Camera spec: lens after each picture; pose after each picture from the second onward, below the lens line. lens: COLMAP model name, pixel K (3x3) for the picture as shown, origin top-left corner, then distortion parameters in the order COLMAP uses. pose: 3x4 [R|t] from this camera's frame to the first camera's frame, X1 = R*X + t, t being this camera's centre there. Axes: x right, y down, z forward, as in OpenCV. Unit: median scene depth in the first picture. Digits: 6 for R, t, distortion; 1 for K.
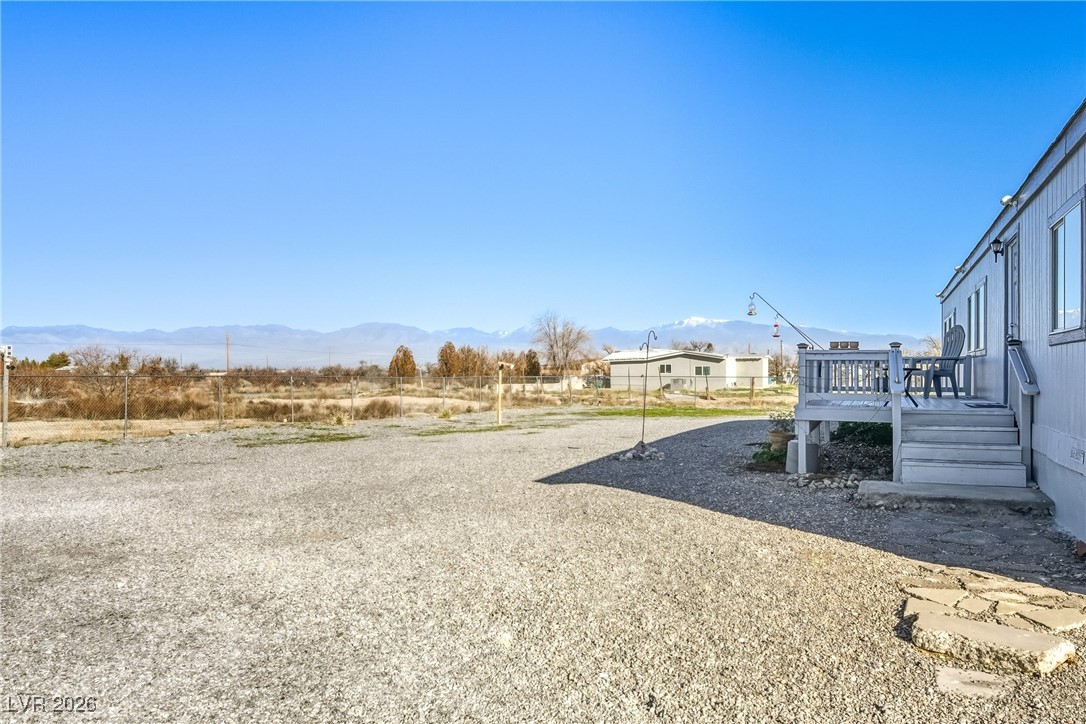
lens RADIAL K [[736.4, 0, 543.0], [0, 736.4, 362.0], [0, 0, 1]] dist [0.001112, 0.000271]
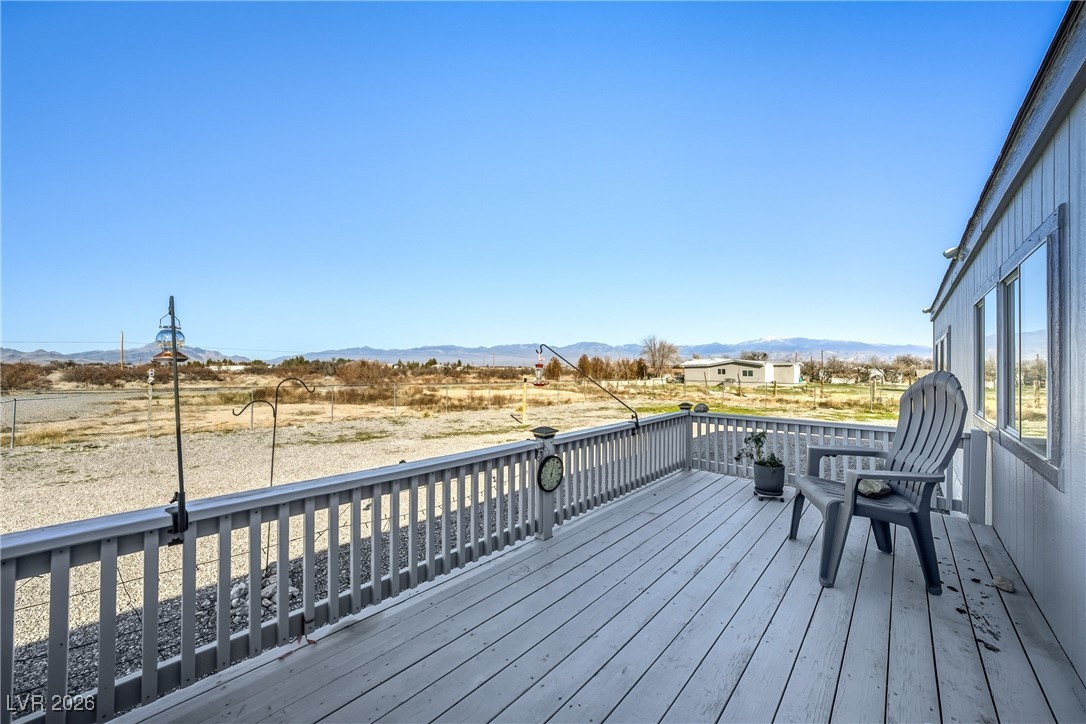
lens RADIAL K [[390.3, 0, 548.9], [0, 390.3, 362.6], [0, 0, 1]] dist [-0.024742, 0.005799]
pose [[0.950927, 0.000954, -0.309414, 0.076470], [-0.000882, 1.000000, 0.000373, -0.009440], [0.309414, -0.000082, 0.950927, 0.133110]]
